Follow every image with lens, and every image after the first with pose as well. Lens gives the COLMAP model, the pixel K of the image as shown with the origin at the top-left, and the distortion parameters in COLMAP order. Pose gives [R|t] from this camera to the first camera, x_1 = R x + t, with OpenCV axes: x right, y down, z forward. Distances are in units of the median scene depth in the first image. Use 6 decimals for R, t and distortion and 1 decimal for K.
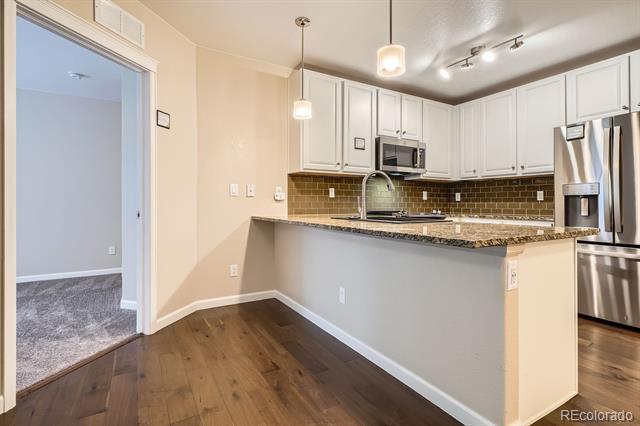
lens RADIAL K [[314.6, 0, 324.7], [0, 314.6, 200.6], [0, 0, 1]] dist [0.004013, -0.000500]
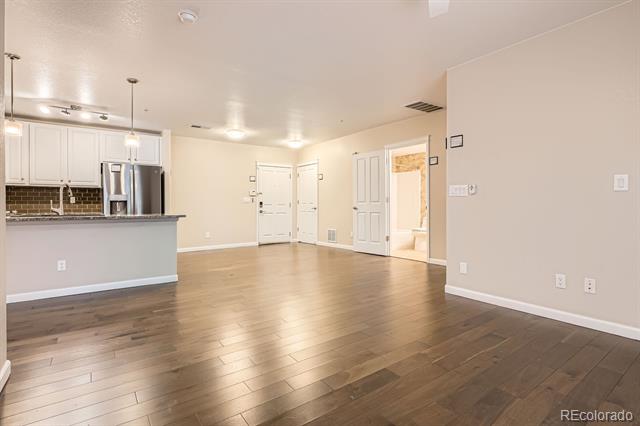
lens RADIAL K [[314.6, 0, 317.0], [0, 314.6, 202.2], [0, 0, 1]] dist [0.004013, -0.000500]
pose [[-0.085088, 0.009169, 0.996331, -1.019150], [-0.007677, 0.999922, -0.009857, 0.001178], [-0.996344, -0.008487, -0.085011, -0.059411]]
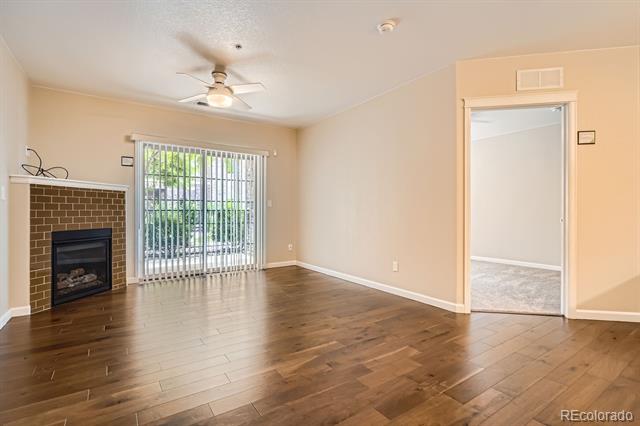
lens RADIAL K [[314.6, 0, 318.2], [0, 314.6, 209.7], [0, 0, 1]] dist [0.004013, -0.000500]
pose [[0.051350, -0.004457, -0.998671, 0.418959], [0.008557, 0.999955, -0.004023, -0.000524], [0.998644, -0.008339, 0.051386, -0.021723]]
